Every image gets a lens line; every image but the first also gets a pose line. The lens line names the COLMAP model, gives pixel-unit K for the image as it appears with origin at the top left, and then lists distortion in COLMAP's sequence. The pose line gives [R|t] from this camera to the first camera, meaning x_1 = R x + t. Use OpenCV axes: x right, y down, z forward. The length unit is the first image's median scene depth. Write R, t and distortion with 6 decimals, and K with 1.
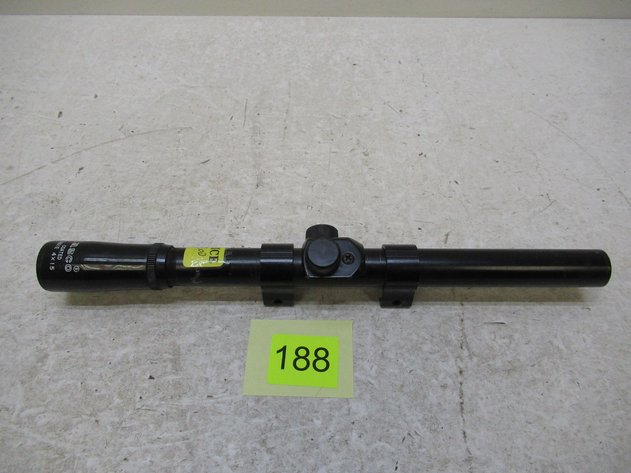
lens RADIAL K [[466.2, 0, 315.5], [0, 466.2, 236.5], [0, 0, 1]] dist [-0.010697, 0.001026]
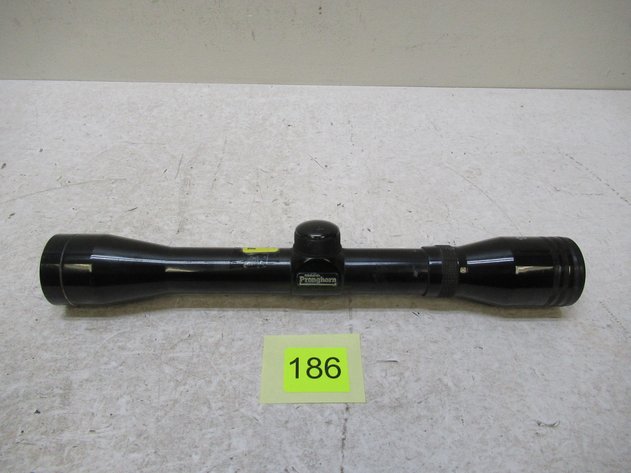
lens RADIAL K [[466.2, 0, 315.5], [0, 466.2, 236.5], [0, 0, 1]] dist [-0.010697, 0.001026]
pose [[0.999910, 0.007749, 0.010975, 0.220186], [-0.006074, 0.989388, -0.145170, 0.066741], [-0.011983, 0.145090, 0.989346, -0.048614]]
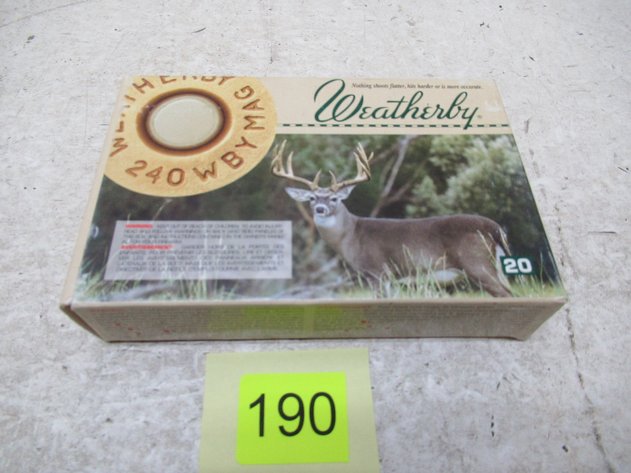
lens RADIAL K [[466.2, 0, 315.5], [0, 466.2, 236.5], [0, 0, 1]] dist [-0.010697, 0.001026]
pose [[0.999504, -0.006058, 0.030907, -0.100824], [0.002255, 0.992572, 0.121637, 0.103910], [-0.031414, -0.121507, 0.992093, 0.282294]]
